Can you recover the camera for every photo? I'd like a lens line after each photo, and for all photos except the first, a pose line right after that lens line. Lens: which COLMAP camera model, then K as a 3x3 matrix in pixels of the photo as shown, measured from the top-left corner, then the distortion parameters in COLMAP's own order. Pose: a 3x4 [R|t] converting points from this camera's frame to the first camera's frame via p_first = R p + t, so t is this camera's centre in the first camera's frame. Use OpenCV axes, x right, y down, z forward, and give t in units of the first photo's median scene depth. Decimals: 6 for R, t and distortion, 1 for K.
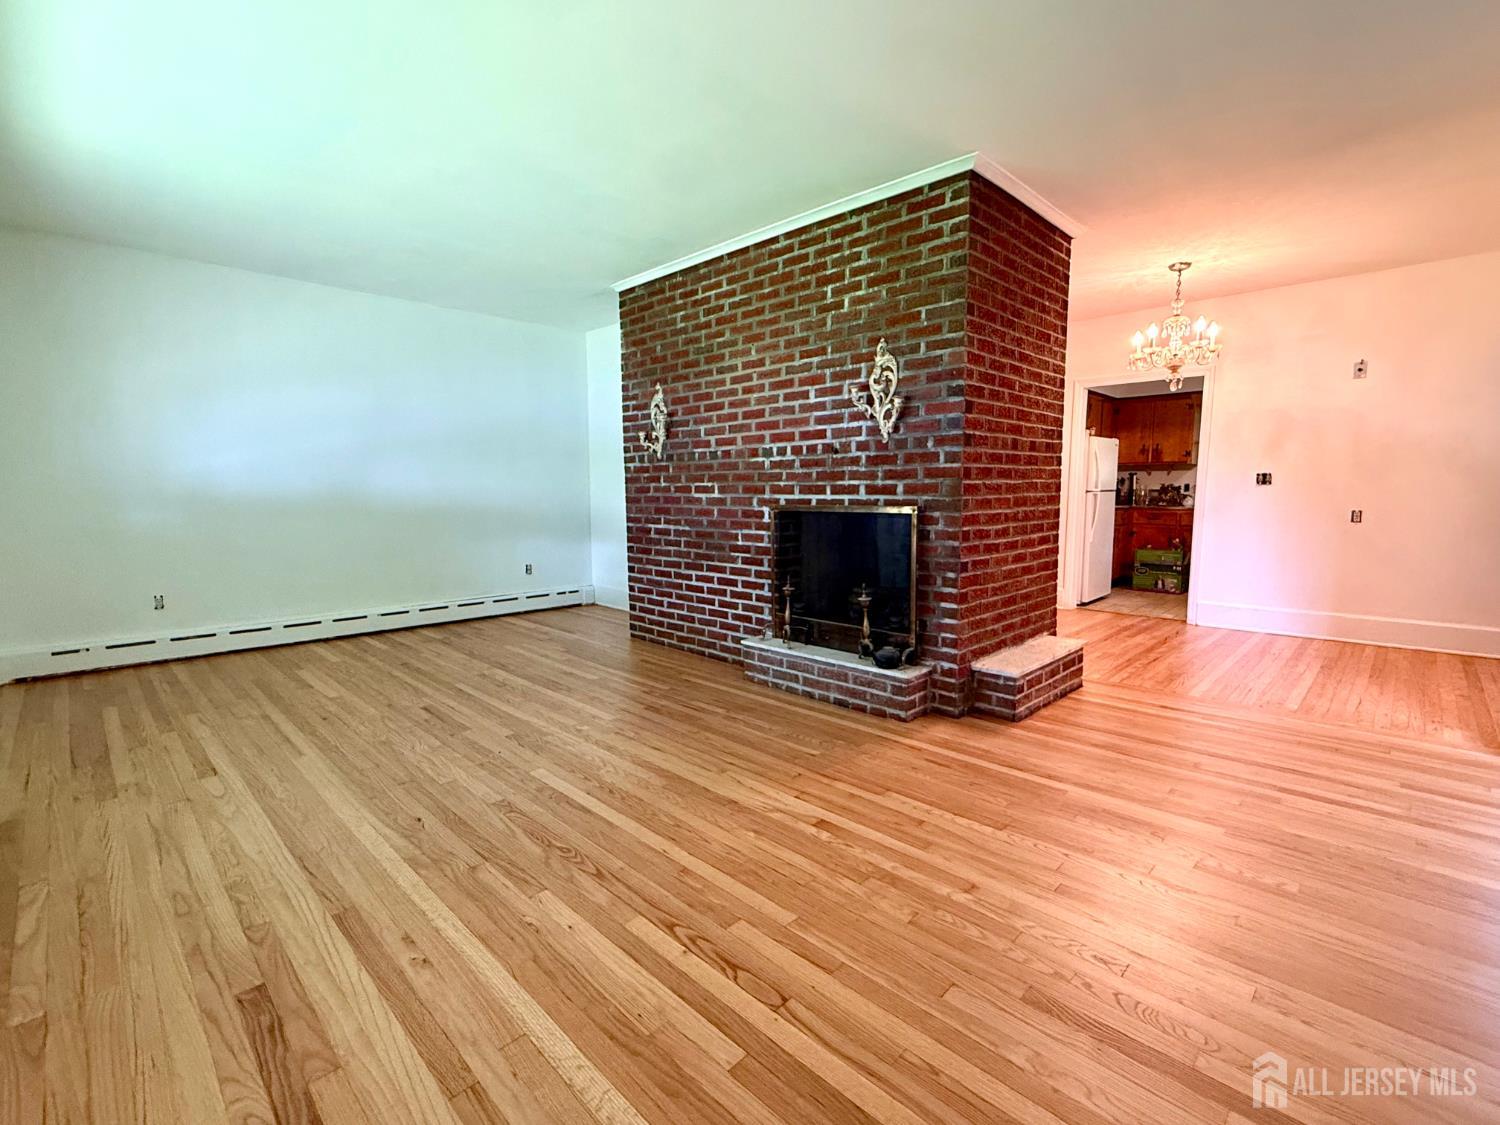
lens RADIAL K [[677.9, 0, 750.0], [0, 677.9, 562.5], [0, 0, 1]] dist [-0.001587, 0.000013]
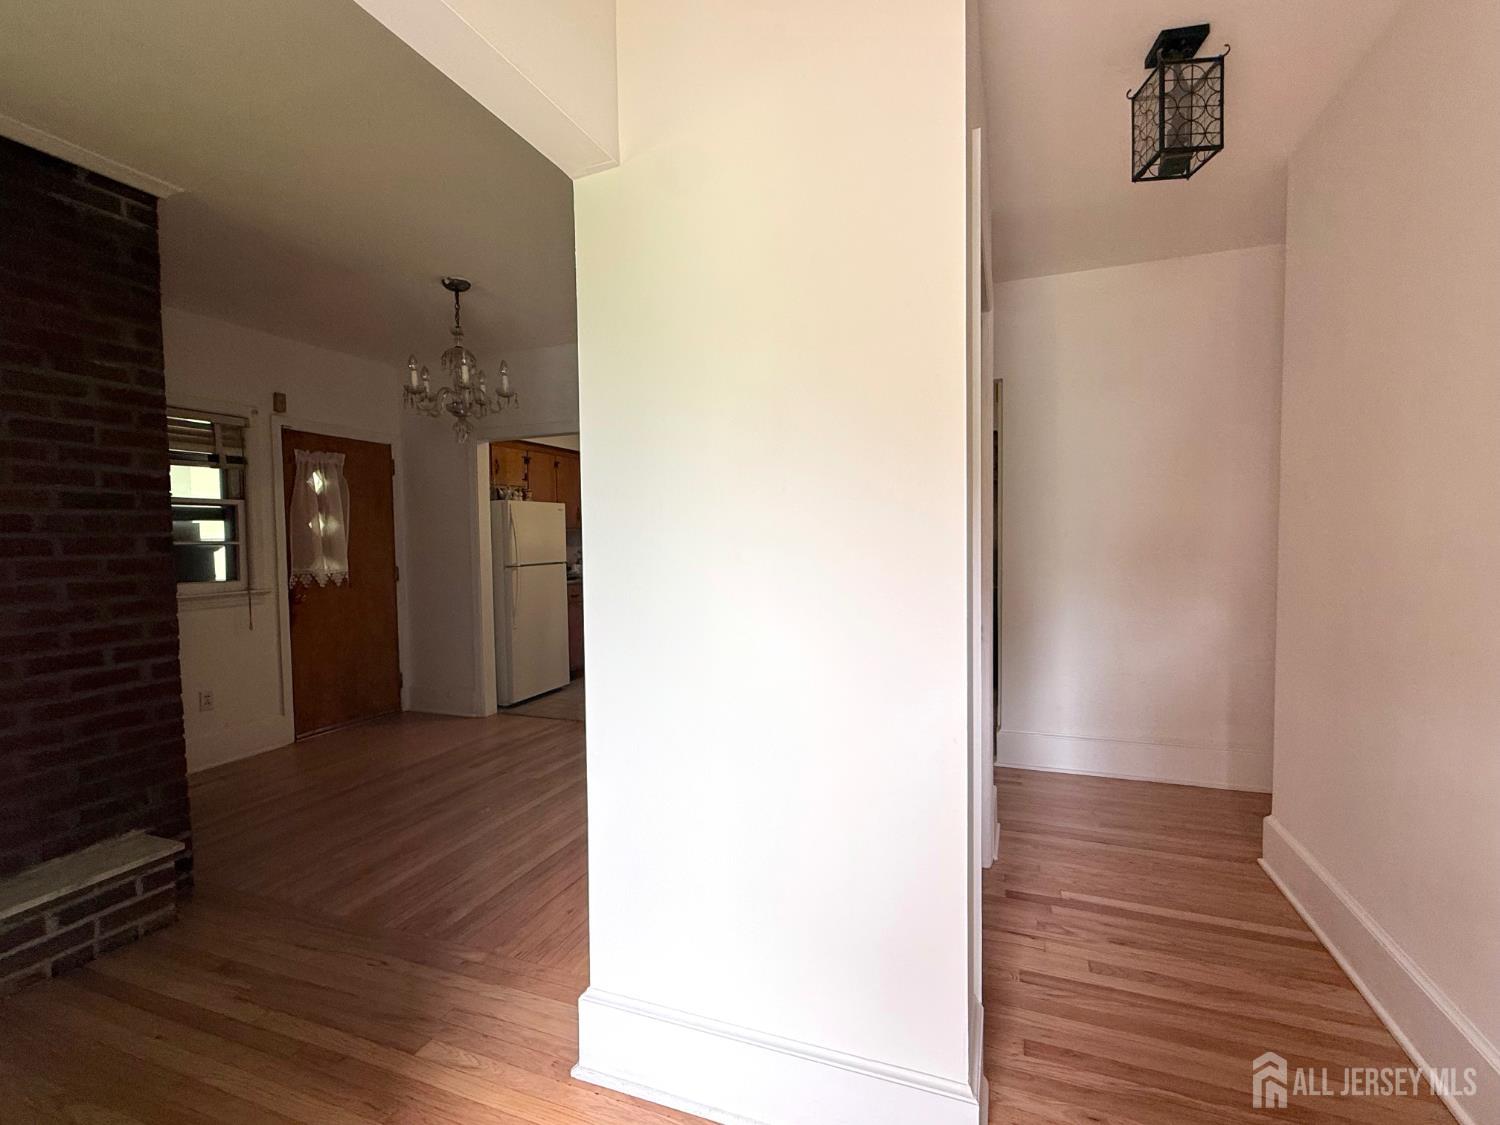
lens RADIAL K [[676.0, 0, 750.0], [0, 676.0, 562.5], [0, 0, 1]] dist [-0.001746, -0.000275]
pose [[0.914866, -0.027618, 0.402812, 0.873922], [0.060251, 0.995826, -0.068564, -0.073441], [-0.399237, 0.086997, 0.912711, 0.279081]]
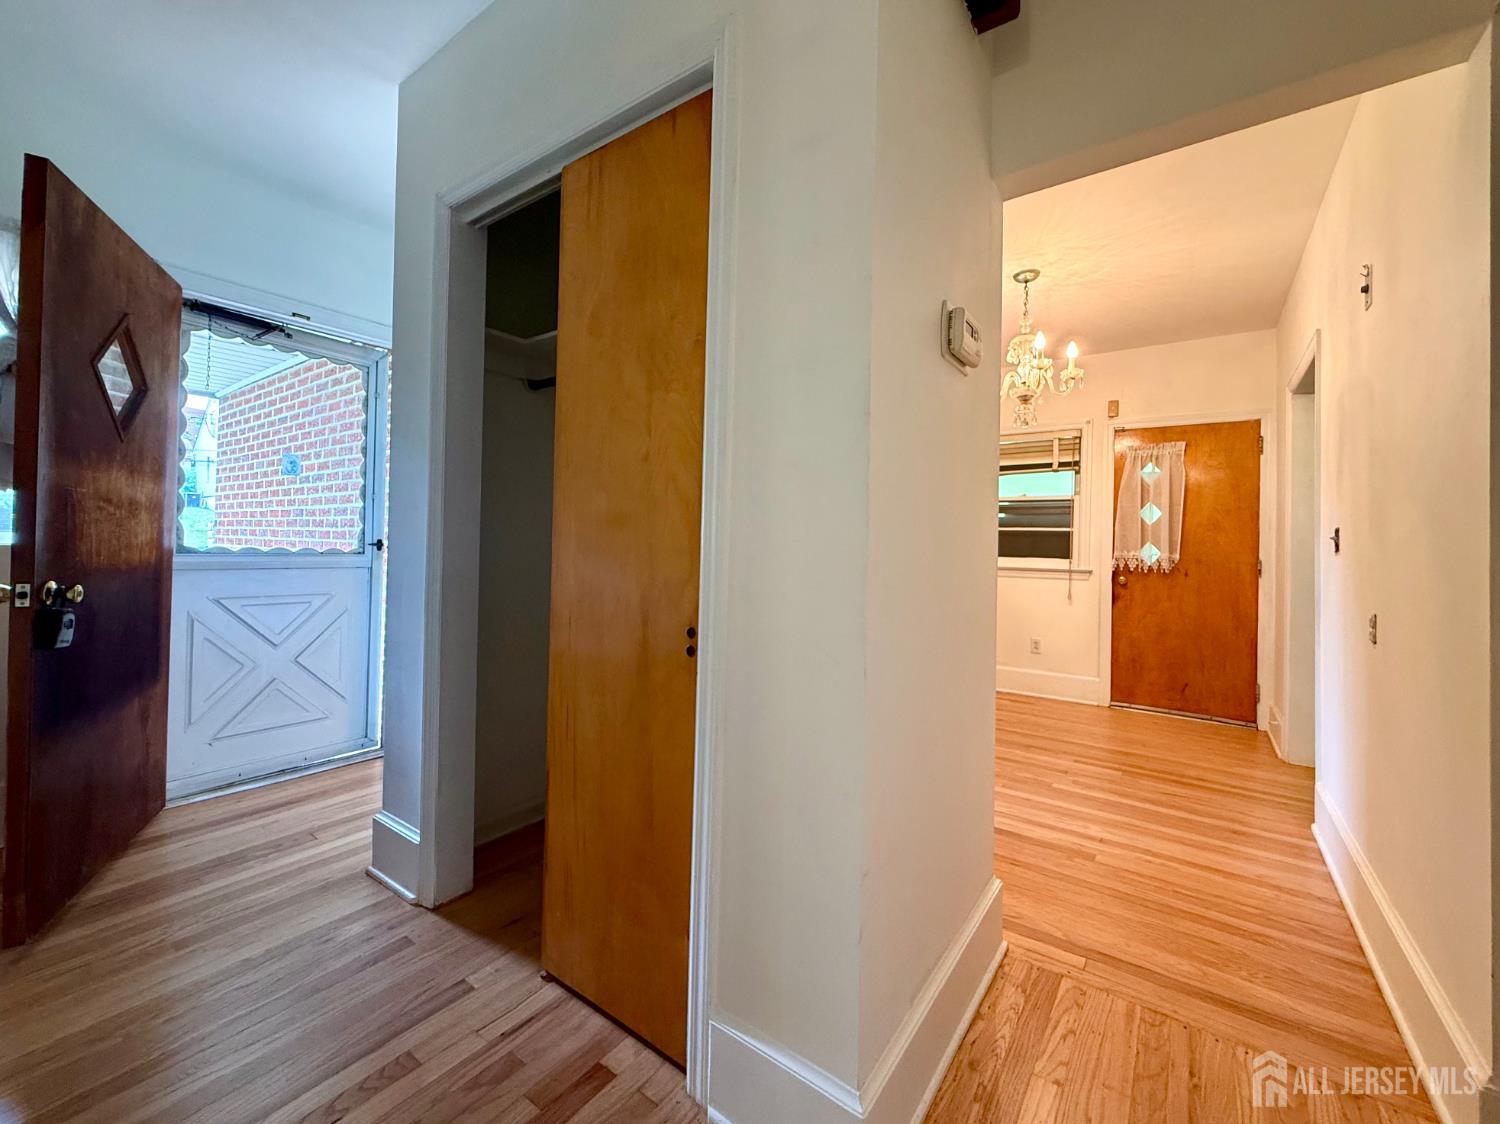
lens RADIAL K [[613.6, 0, 749.4], [0, 613.6, 543.0], [0, 0, 1]] dist [-0.000416, -0.000073]
pose [[0.152462, 0.004874, -0.988297, 1.830456], [-0.133603, 0.990910, -0.015724, -0.098730], [0.979237, 0.134437, 0.151727, 0.857429]]
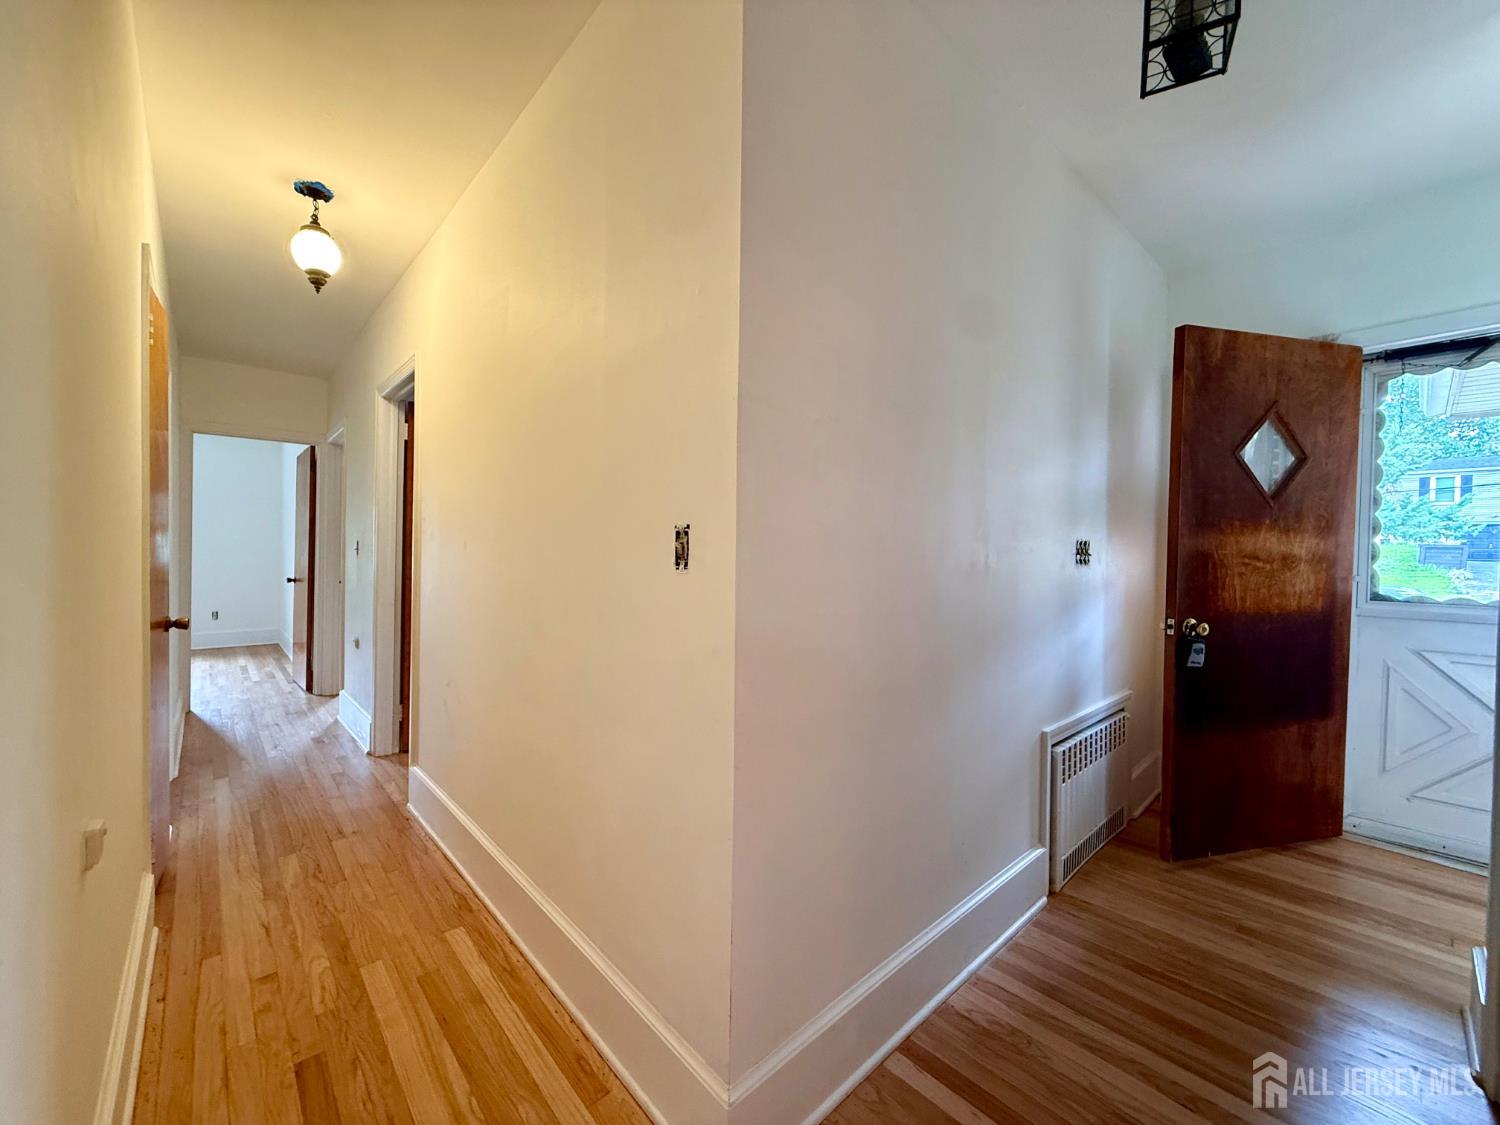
lens RADIAL K [[600.5, 0, 750.0], [0, 600.5, 562.5], [0, 0, 1]] dist [0.000301, -0.000140]
pose [[-0.998705, -0.006324, 0.050479, 1.722058], [0.000556, 0.990827, 0.135137, -0.159175], [-0.050870, 0.134990, -0.989540, 1.088409]]
